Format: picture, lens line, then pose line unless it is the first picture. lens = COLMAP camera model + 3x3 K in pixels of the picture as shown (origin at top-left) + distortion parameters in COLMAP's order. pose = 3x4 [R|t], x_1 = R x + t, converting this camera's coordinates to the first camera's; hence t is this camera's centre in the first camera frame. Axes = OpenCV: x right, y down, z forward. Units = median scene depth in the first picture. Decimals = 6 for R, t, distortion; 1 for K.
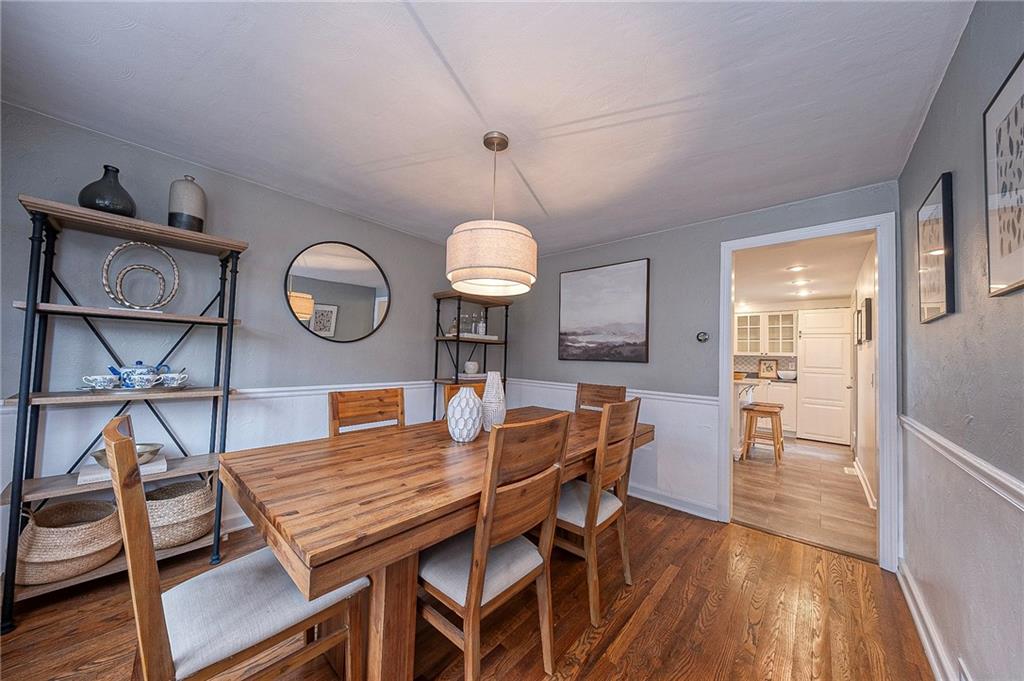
lens RADIAL K [[351.9, 0, 511.4], [0, 351.9, 343.7], [0, 0, 1]] dist [0.002050, -0.000546]
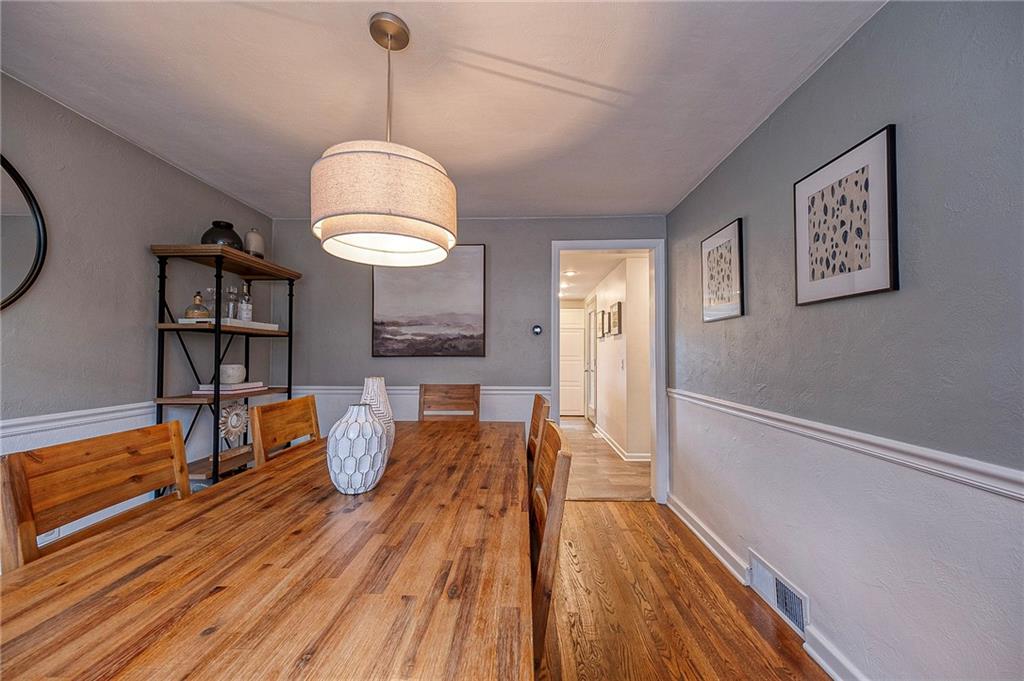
lens RADIAL K [[386.8, 0, 516.3], [0, 386.8, 345.2], [0, 0, 1]] dist [-0.000619, -0.000546]
pose [[0.751870, -0.013330, 0.659177, -0.200155], [-0.001706, 0.999753, 0.022163, 0.000889], [-0.659310, -0.017788, 0.751661, 0.161069]]
